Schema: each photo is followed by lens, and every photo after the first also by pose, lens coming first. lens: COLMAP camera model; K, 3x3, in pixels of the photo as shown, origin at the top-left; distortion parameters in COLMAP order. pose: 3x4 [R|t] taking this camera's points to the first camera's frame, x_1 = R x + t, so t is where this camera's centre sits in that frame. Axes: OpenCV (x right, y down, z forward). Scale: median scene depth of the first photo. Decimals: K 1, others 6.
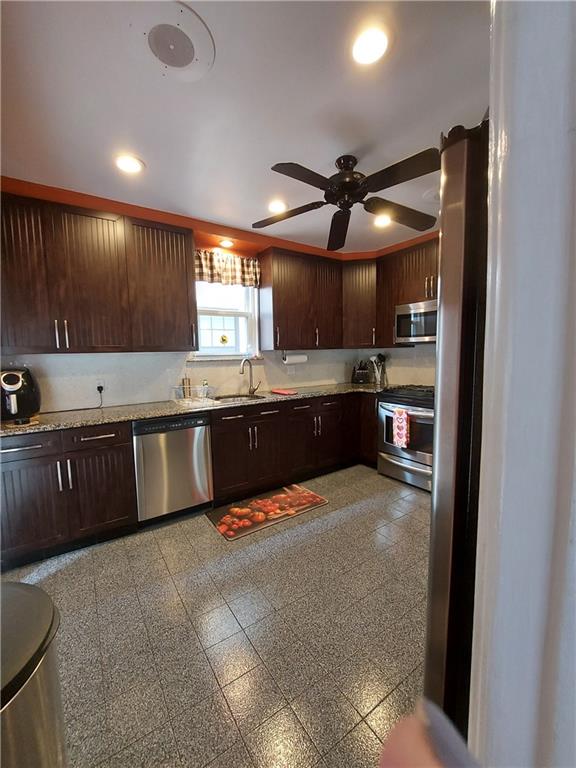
lens RADIAL K [[309.5, 0, 287.8], [0, 309.5, 381.5], [0, 0, 1]] dist [-0.015156, -0.000883]
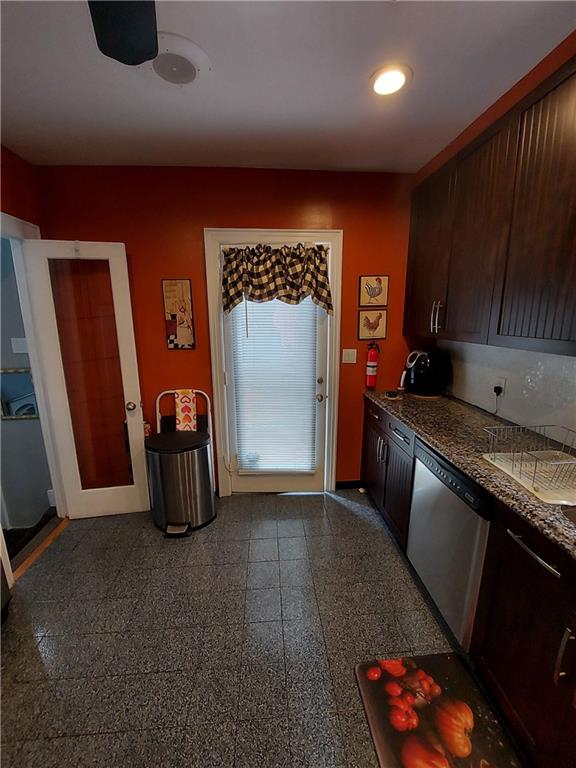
lens RADIAL K [[309.5, 0, 288.8], [0, 309.5, 382.0], [0, 0, 1]] dist [-0.015156, -0.000883]
pose [[-0.506543, 0.202490, -0.838100, 0.245488], [-0.062477, 0.960857, 0.269910, -0.164776], [0.859948, 0.189083, -0.474064, 0.962622]]
